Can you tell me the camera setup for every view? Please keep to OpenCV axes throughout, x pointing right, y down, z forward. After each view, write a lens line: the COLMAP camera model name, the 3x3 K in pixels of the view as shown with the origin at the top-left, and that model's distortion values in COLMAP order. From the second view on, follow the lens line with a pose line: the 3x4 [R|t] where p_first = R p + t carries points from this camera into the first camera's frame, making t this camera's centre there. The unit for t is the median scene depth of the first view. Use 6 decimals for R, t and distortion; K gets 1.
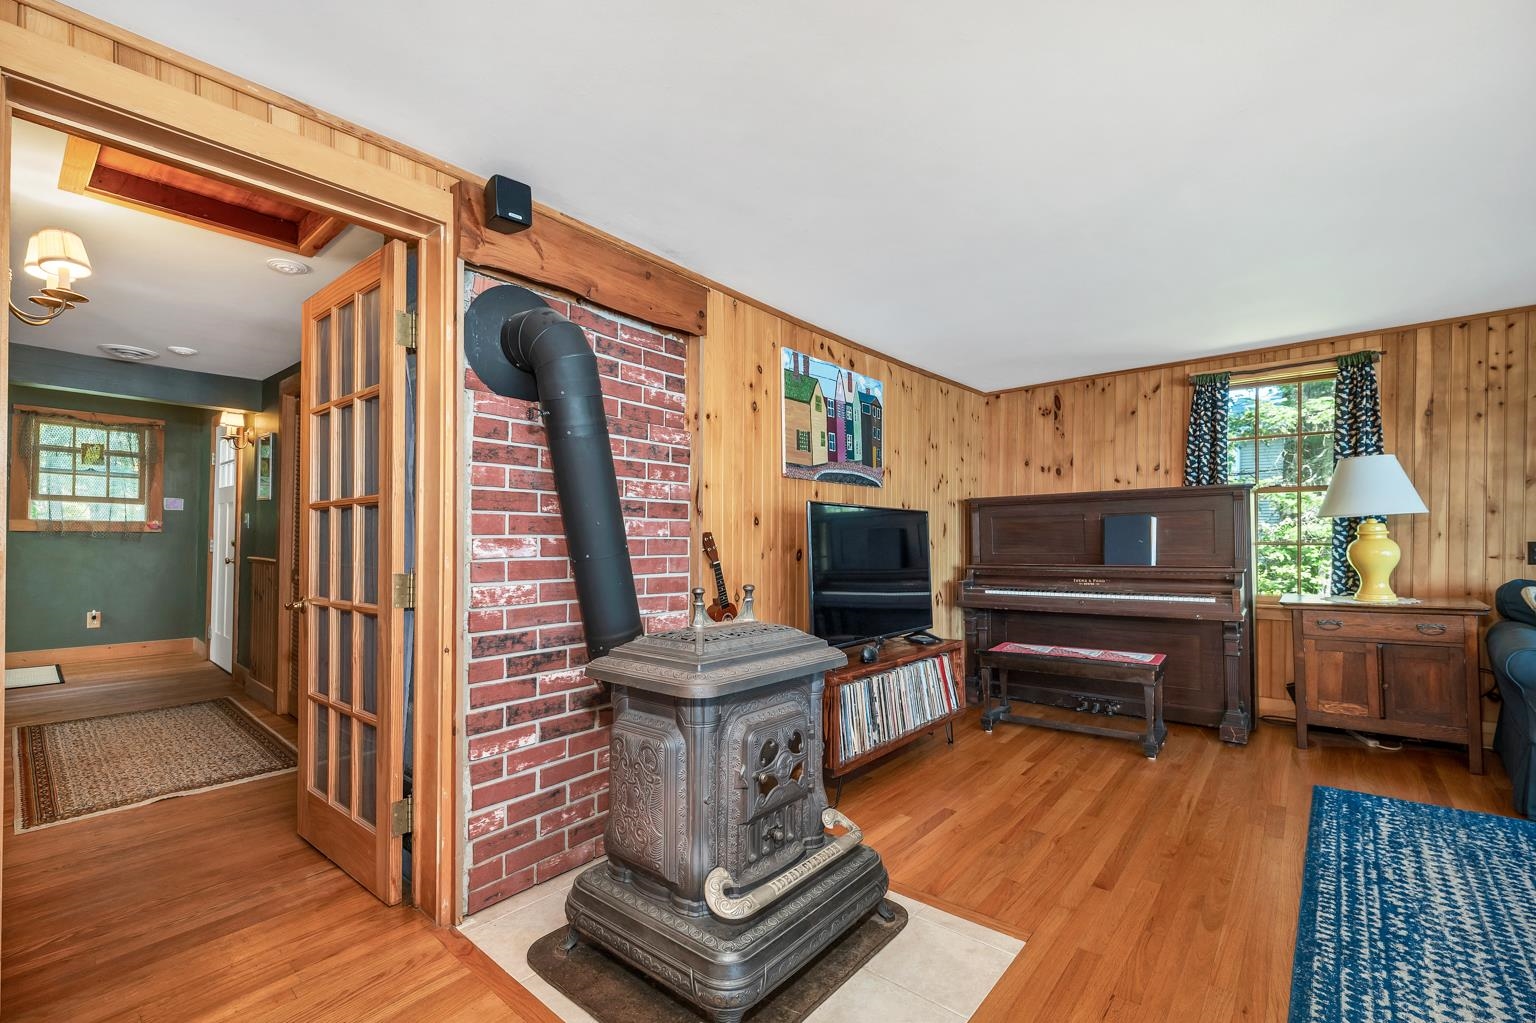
lens RADIAL K [[649.1, 0, 768.3], [0, 649.1, 535.9], [0, 0, 1]] dist [0.001145, -0.000138]
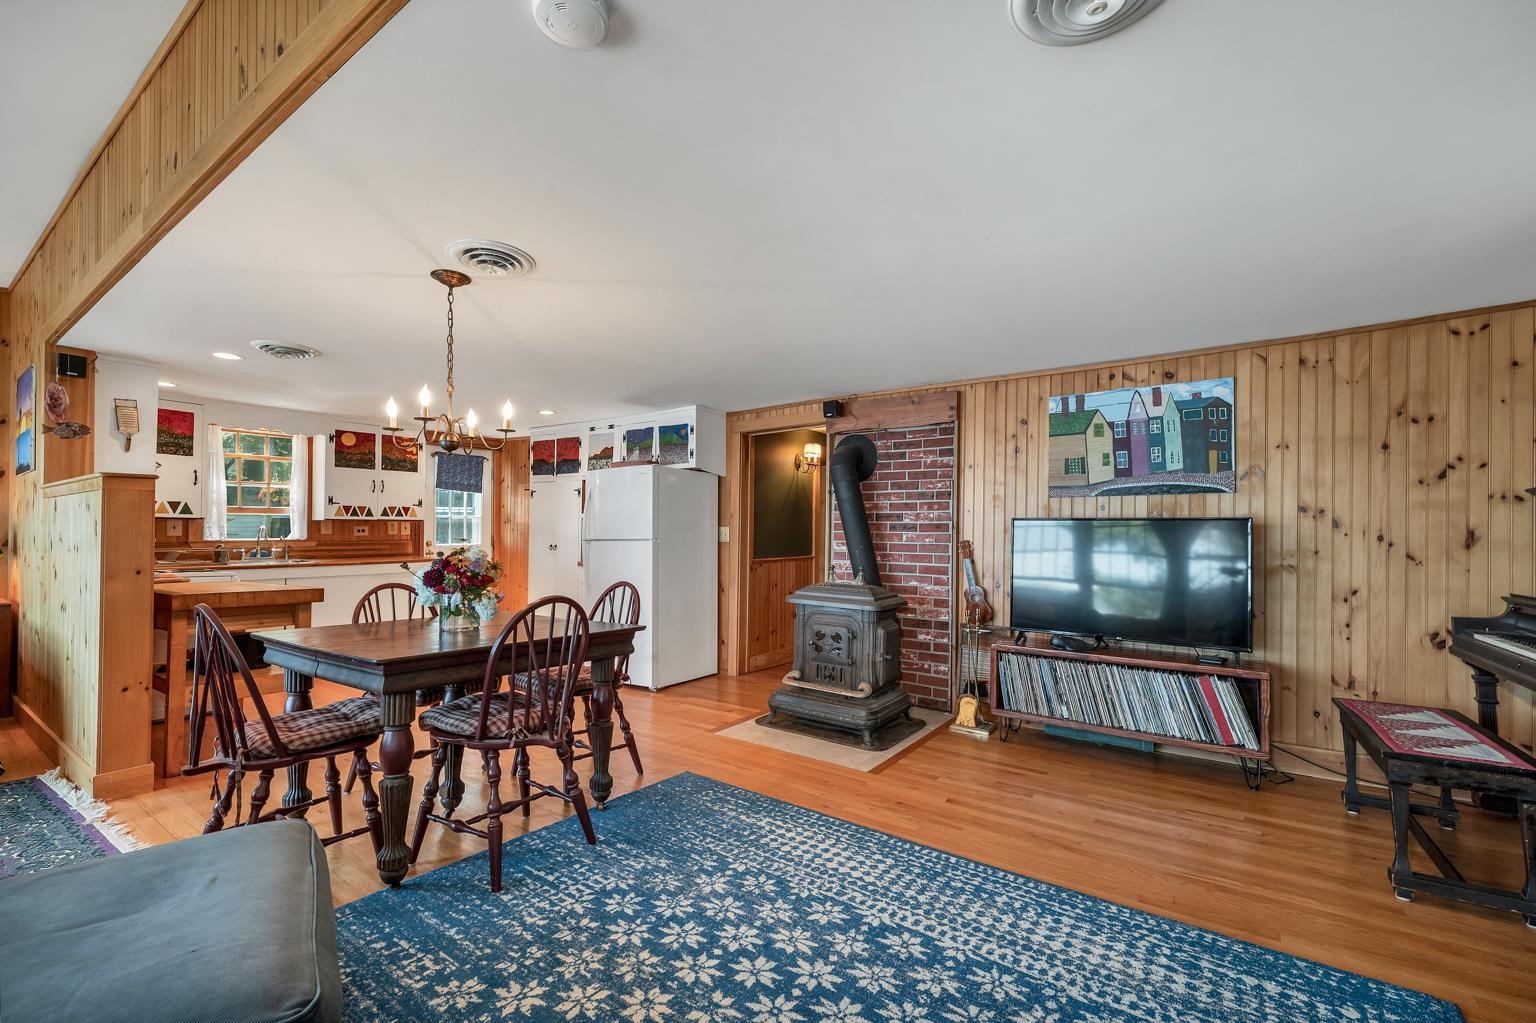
lens RADIAL K [[643.2, 0, 768.9], [0, 643.2, 524.9], [0, 0, 1]] dist [0.000383, -0.000002]
pose [[0.084441, -0.012248, -0.996353, 1.144105], [-0.002701, 0.999918, -0.012521, -0.017701], [0.996425, 0.003749, 0.084401, 0.307595]]
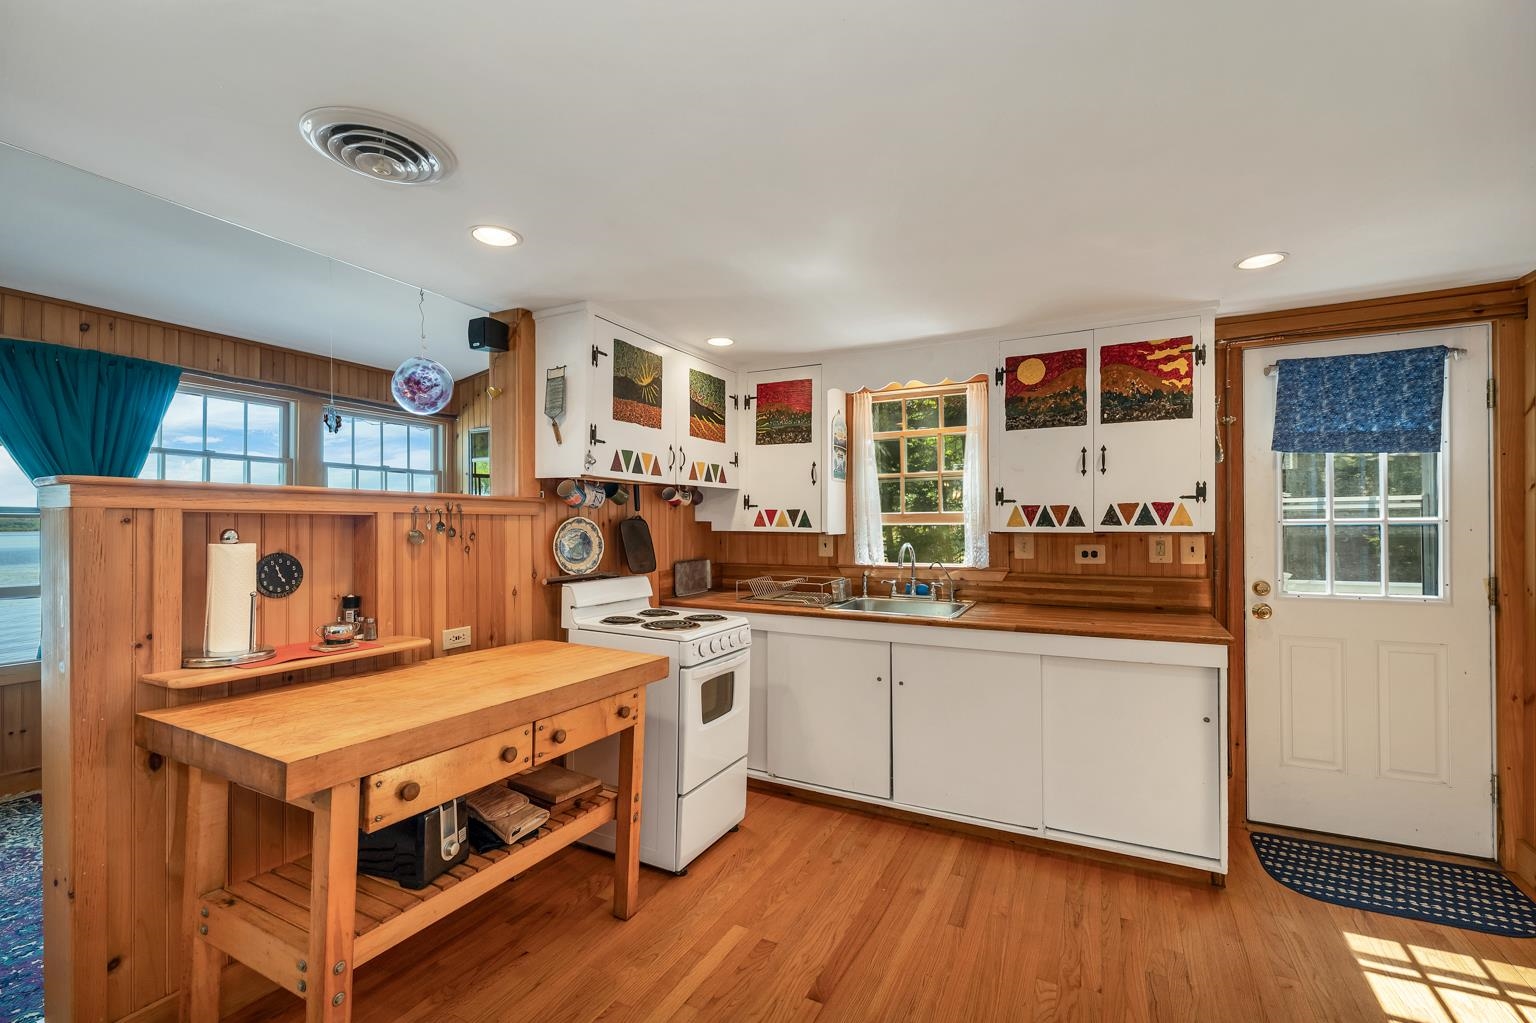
lens RADIAL K [[652.7, 0, 773.2], [0, 652.7, 519.8], [0, 0, 1]] dist [0.000307, -0.000045]
pose [[-0.973978, -0.004705, -0.226593, -0.135809], [-0.003308, 0.999973, -0.006547, -0.061479], [0.226618, -0.005627, -0.973968, 0.097307]]
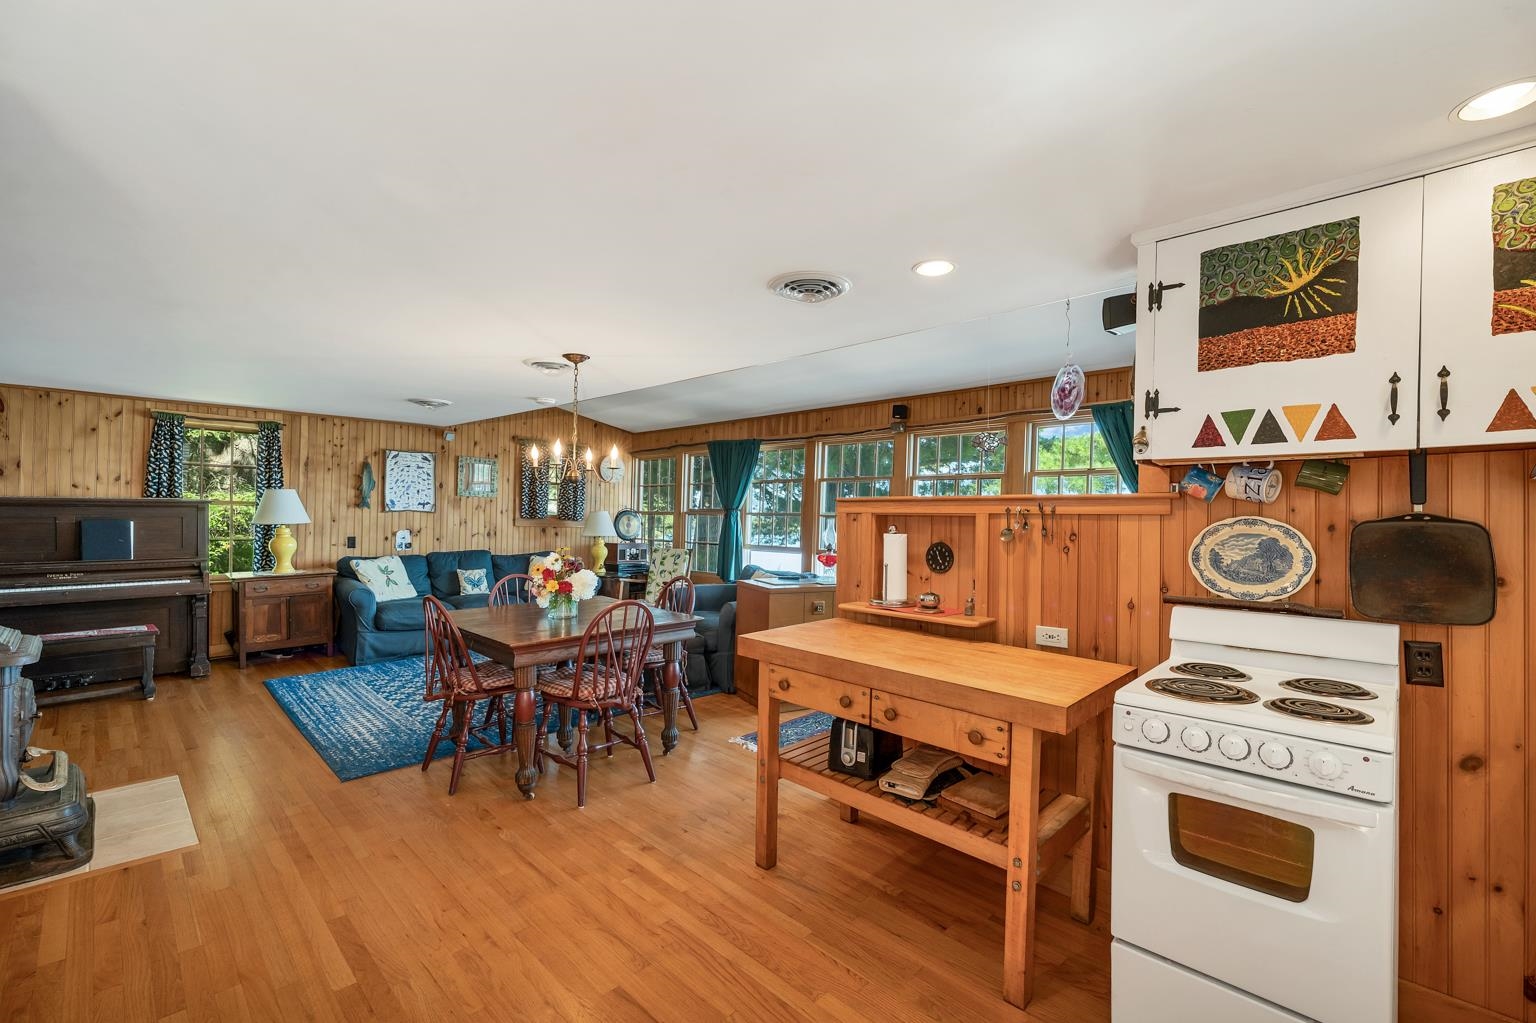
lens RADIAL K [[661.1, 0, 774.4], [0, 661.1, 521.1], [0, 0, 1]] dist [0.001781, -0.000282]
pose [[0.072917, 0.000751, 0.997338, -0.701672], [-0.017325, 0.999850, 0.000514, -0.058622], [-0.997188, -0.017317, 0.072919, -0.413379]]
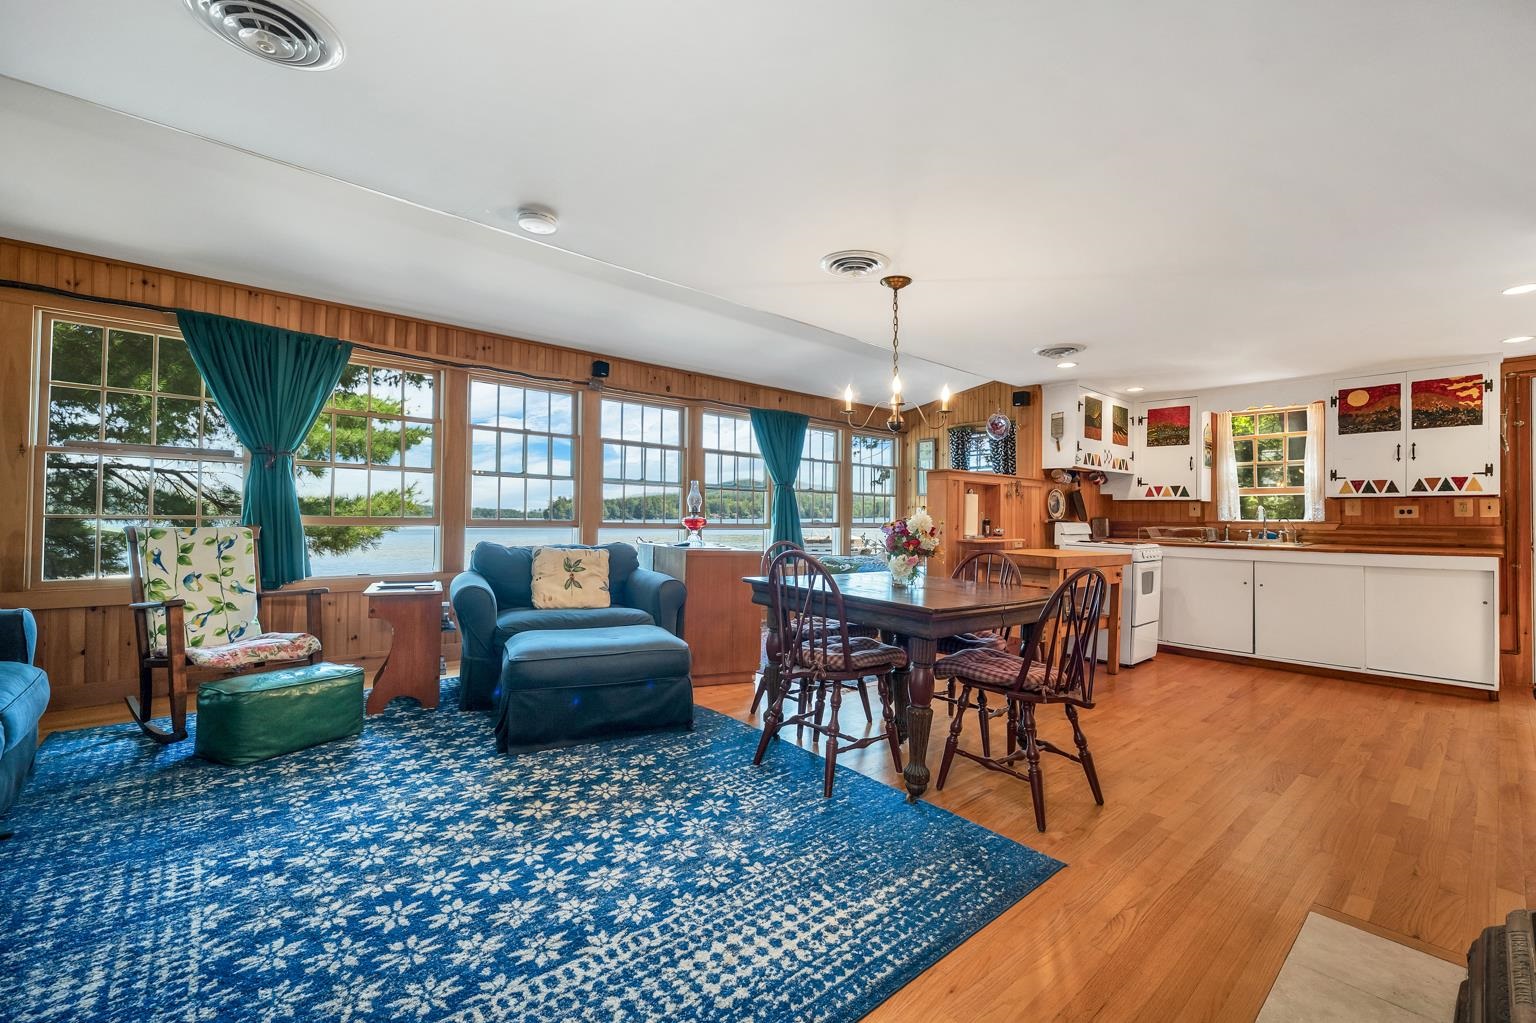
lens RADIAL K [[654.2, 0, 768.8], [0, 654.2, 509.8], [0, 0, 1]] dist [0.001083, 0.000373]
pose [[-0.989748, -0.011729, 0.142343, 0.393744], [-0.013228, 0.999867, -0.009585, 0.006843], [-0.142212, -0.011370, -0.989771, 0.914522]]
